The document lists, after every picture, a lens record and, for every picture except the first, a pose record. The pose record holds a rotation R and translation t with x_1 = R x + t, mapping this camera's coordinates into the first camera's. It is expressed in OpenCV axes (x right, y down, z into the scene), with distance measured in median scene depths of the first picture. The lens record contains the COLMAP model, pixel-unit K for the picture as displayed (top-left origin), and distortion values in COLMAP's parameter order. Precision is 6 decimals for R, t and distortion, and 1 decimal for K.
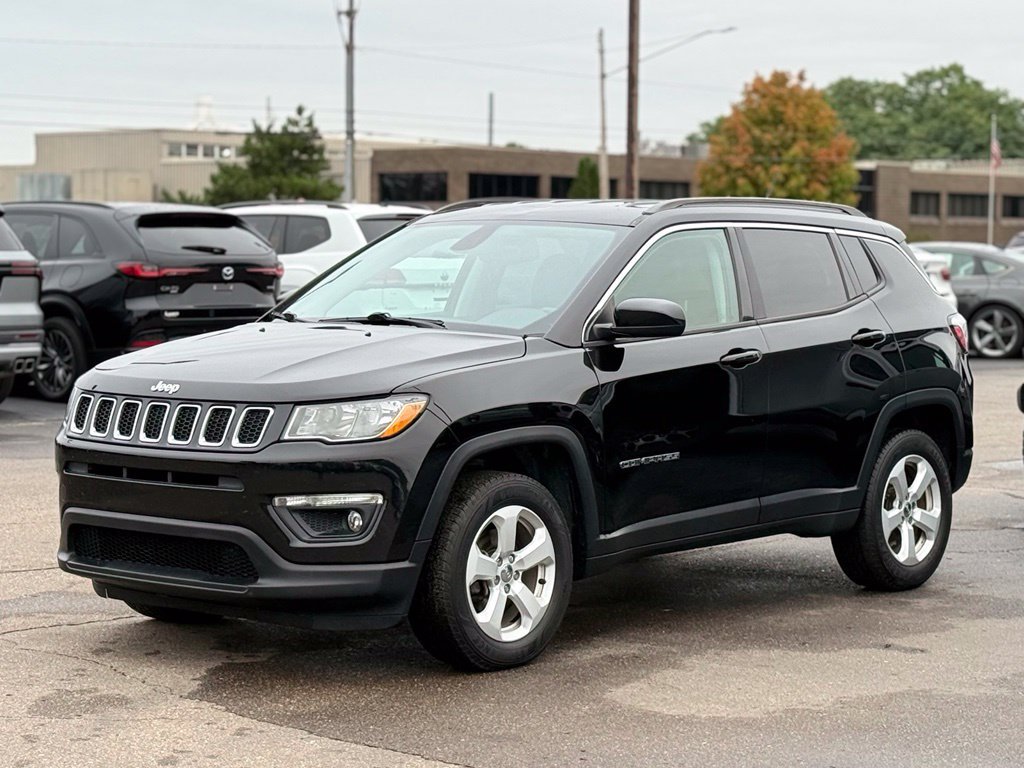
lens RADIAL K [[2985.5, 0, 519.6], [0, 2985.5, 386.2], [0, 0, 1]] dist [0.205082, 0.703569]
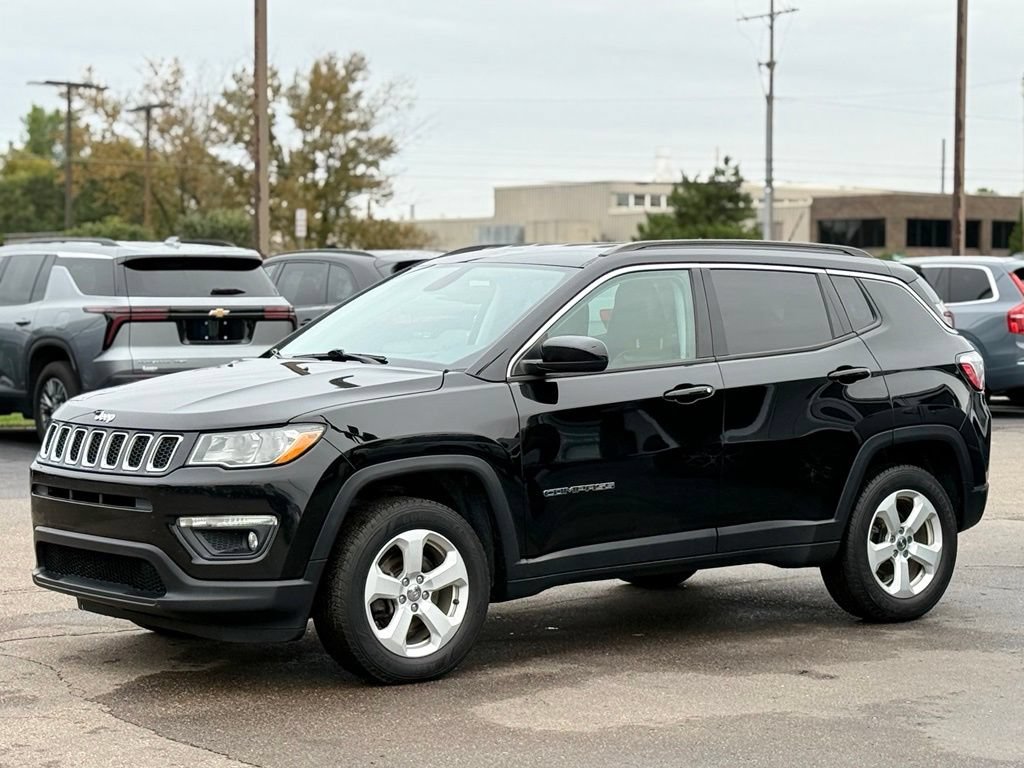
lens RADIAL K [[2985.5, 0, 519.6], [0, 2985.5, 386.2], [0, 0, 1]] dist [0.205082, 0.703569]
pose [[0.974808, 0.003067, -0.223024, 0.259499], [-0.006776, 0.999851, -0.015870, 0.005330], [0.222942, 0.016982, 0.974684, -0.030003]]
